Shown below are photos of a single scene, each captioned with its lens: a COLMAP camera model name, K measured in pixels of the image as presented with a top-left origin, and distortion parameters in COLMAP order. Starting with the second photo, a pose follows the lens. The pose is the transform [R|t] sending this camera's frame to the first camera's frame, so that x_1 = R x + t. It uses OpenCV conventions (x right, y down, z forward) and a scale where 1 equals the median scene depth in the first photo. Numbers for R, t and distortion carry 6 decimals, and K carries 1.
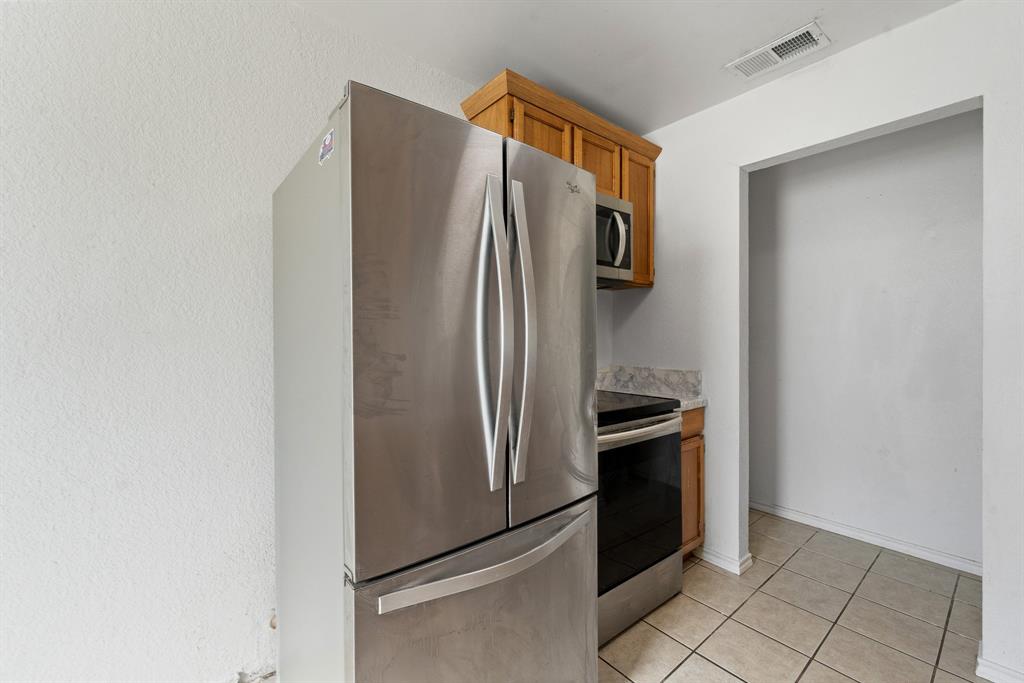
lens RADIAL K [[422.6, 0, 515.1], [0, 422.6, 337.3], [0, 0, 1]] dist [-0.002131, 0.001316]
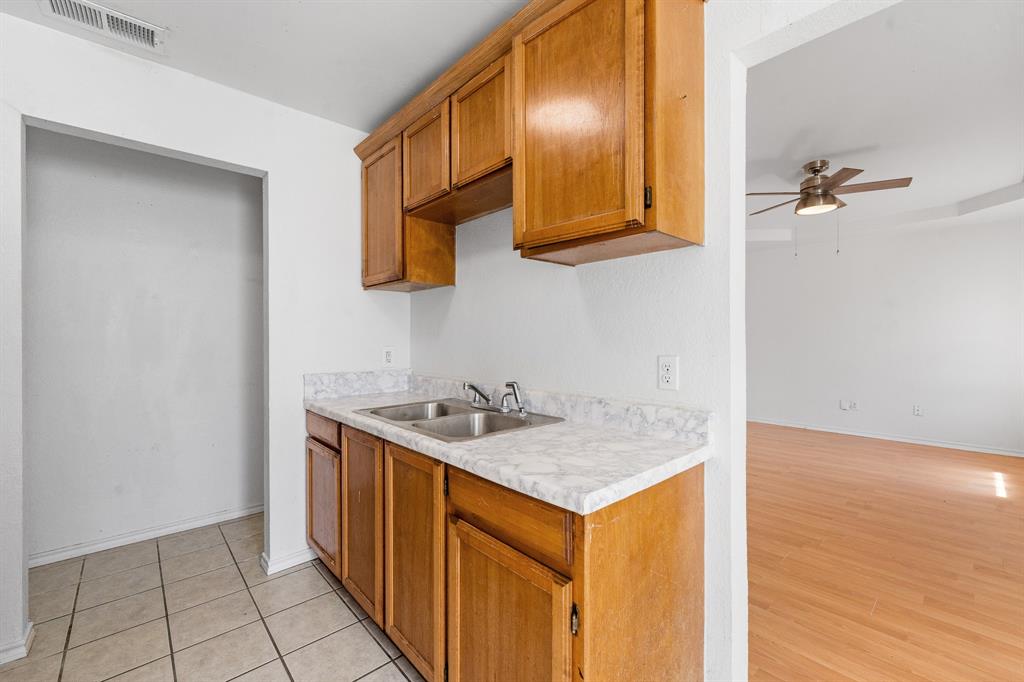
lens RADIAL K [[422.6, 0, 518.7], [0, 422.6, 339.8], [0, 0, 1]] dist [-0.002131, 0.001316]
pose [[-0.047591, -0.004946, 0.998855, -0.291885], [0.009366, 0.999942, 0.005397, 0.002671], [-0.998823, 0.009612, -0.047542, 0.168280]]
